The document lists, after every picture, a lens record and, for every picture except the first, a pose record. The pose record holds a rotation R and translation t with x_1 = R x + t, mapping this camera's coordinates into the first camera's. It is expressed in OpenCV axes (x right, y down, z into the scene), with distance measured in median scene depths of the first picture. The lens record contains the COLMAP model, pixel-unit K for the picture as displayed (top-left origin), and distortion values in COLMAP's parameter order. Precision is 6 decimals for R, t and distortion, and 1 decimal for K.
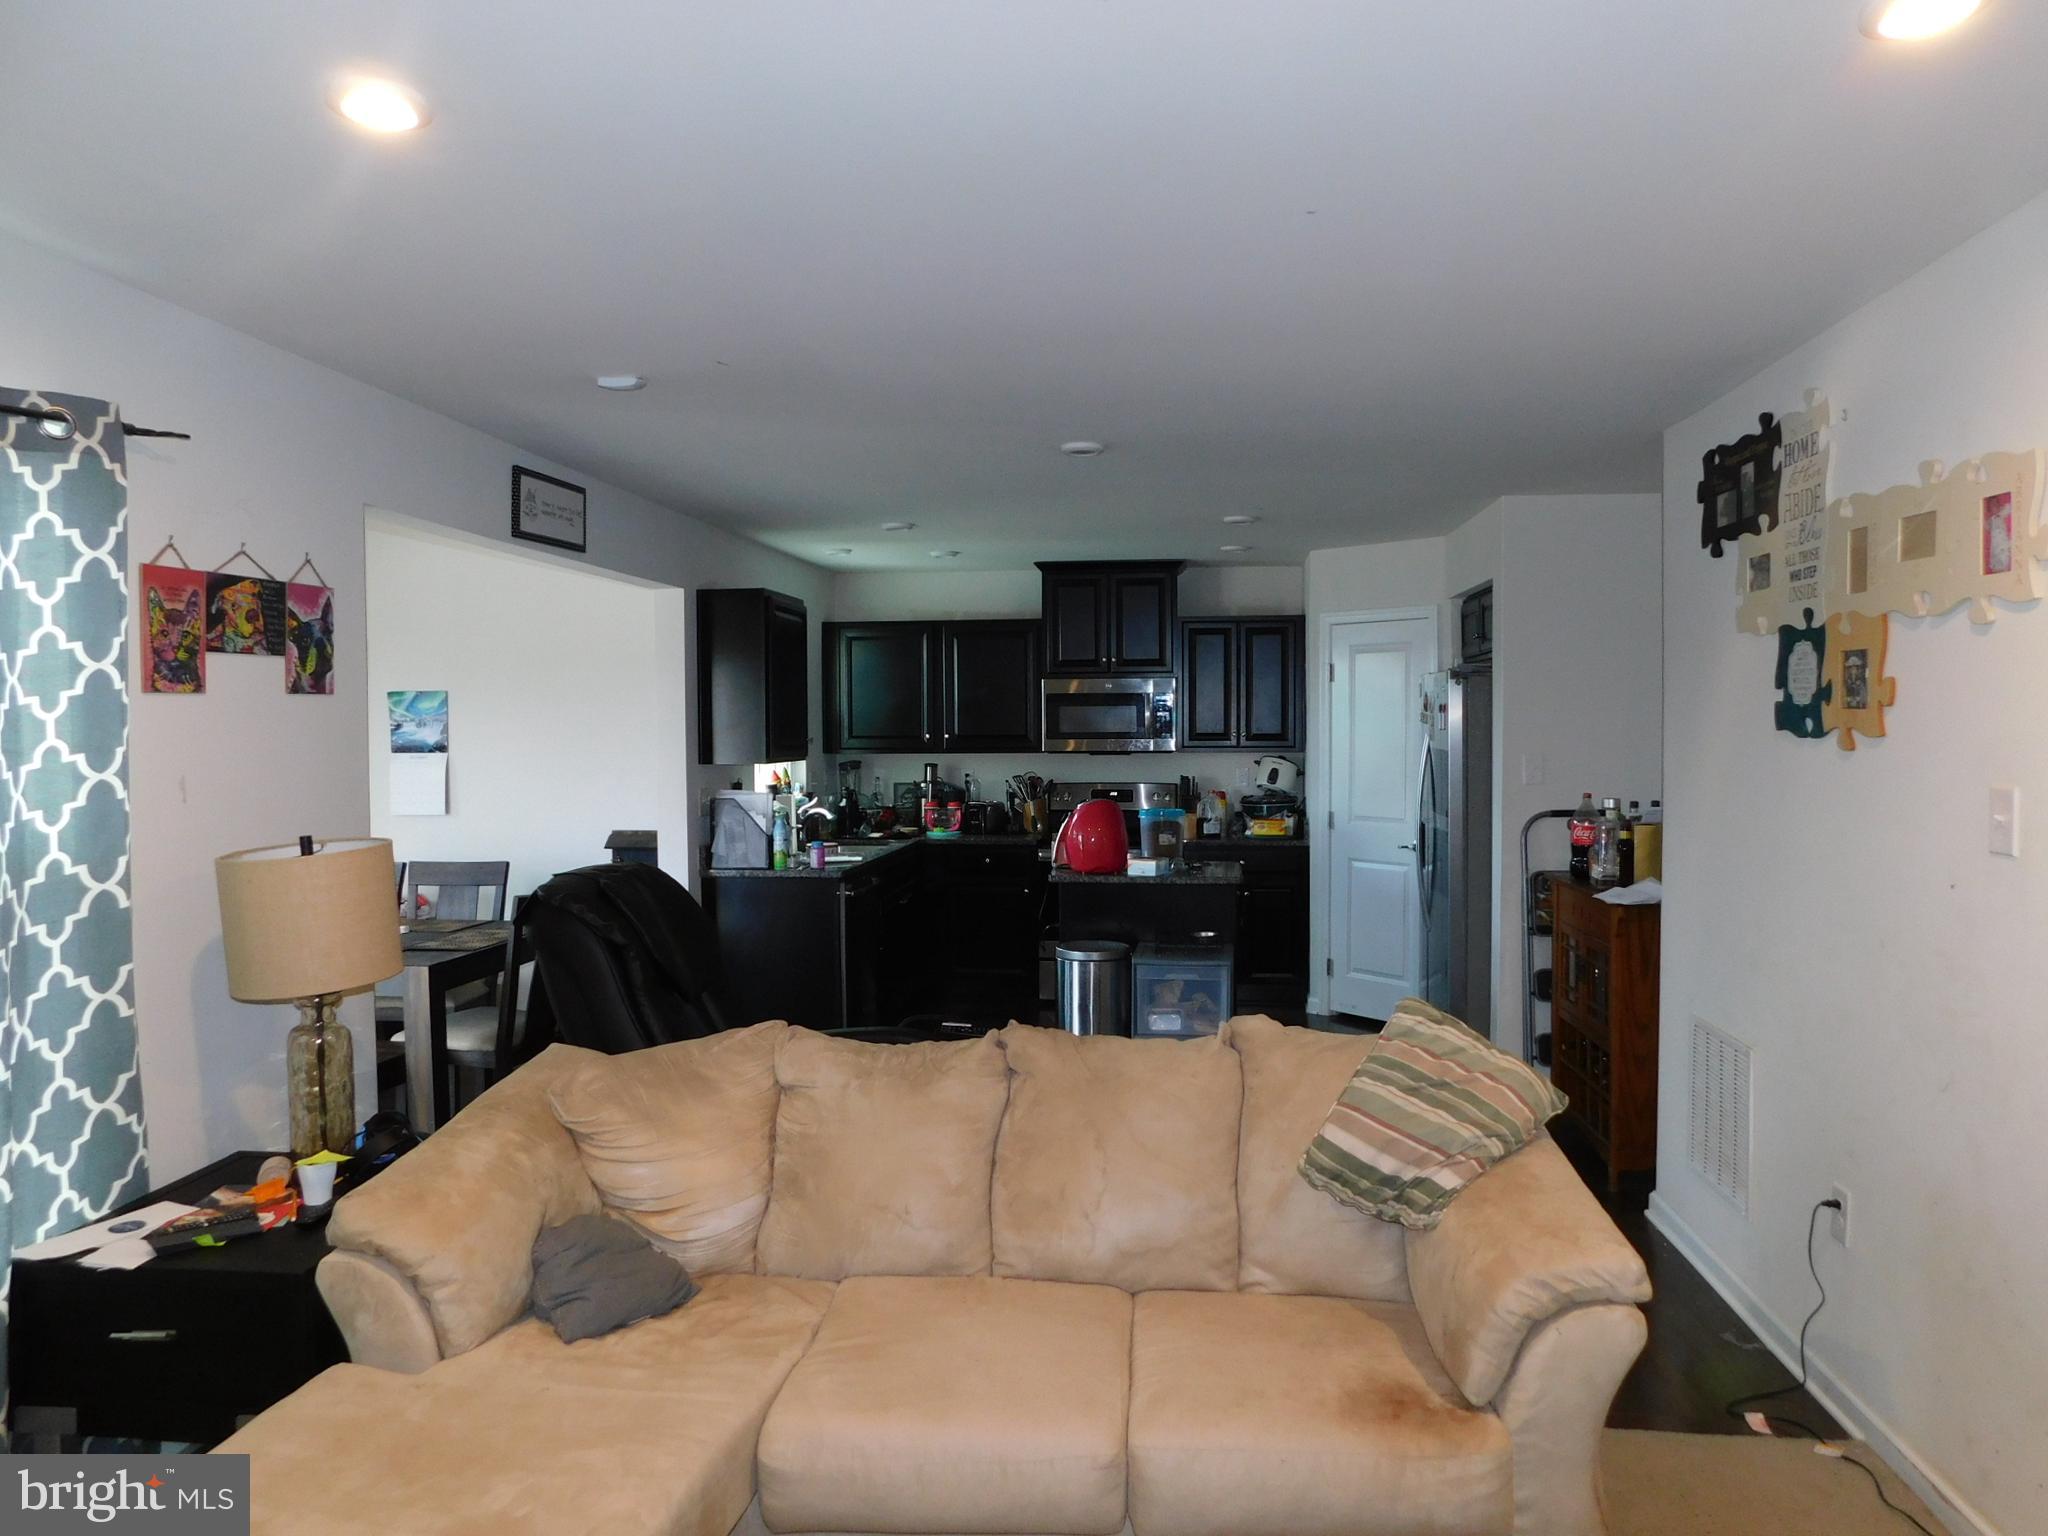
lens RADIAL K [[1402.7, 0, 1024.0], [0, 1402.7, 768.0], [0, 0, 1]] dist [0.001810, 0.000517]
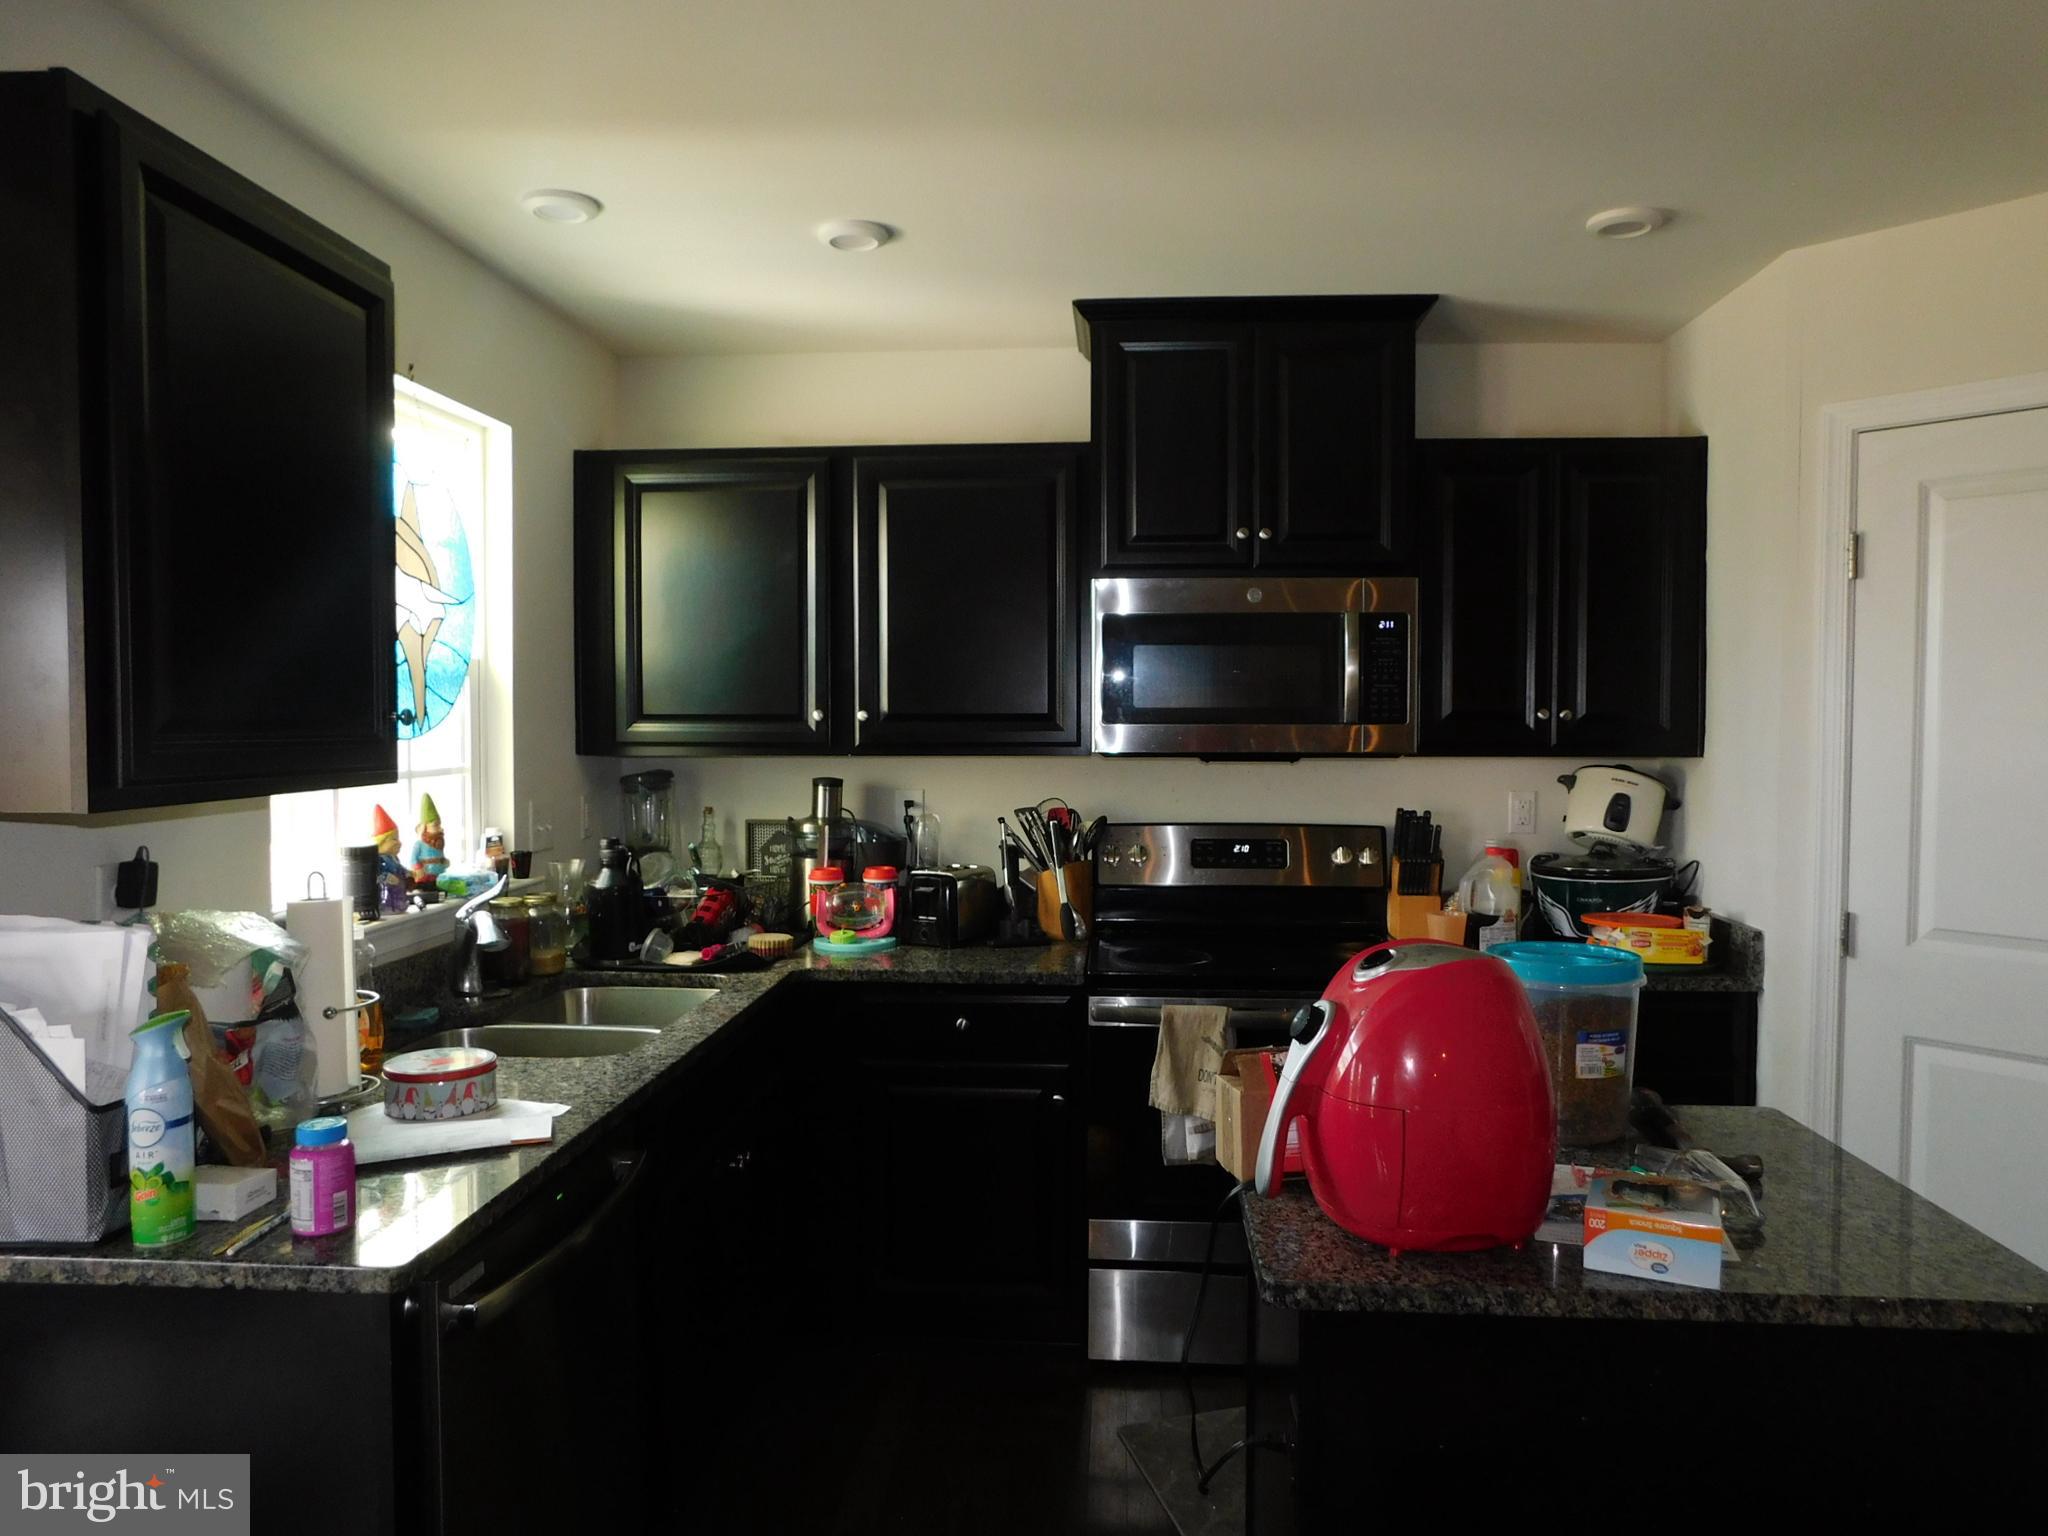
lens RADIAL K [[1402.7, 0, 1024.0], [0, 1402.7, 768.0], [0, 0, 1]] dist [0.001810, 0.000517]
pose [[0.998717, 0.004236, 0.050458, -0.027299], [-0.004503, 0.999976, 0.005175, -0.009321], [-0.050435, -0.005396, 0.998713, 0.570069]]
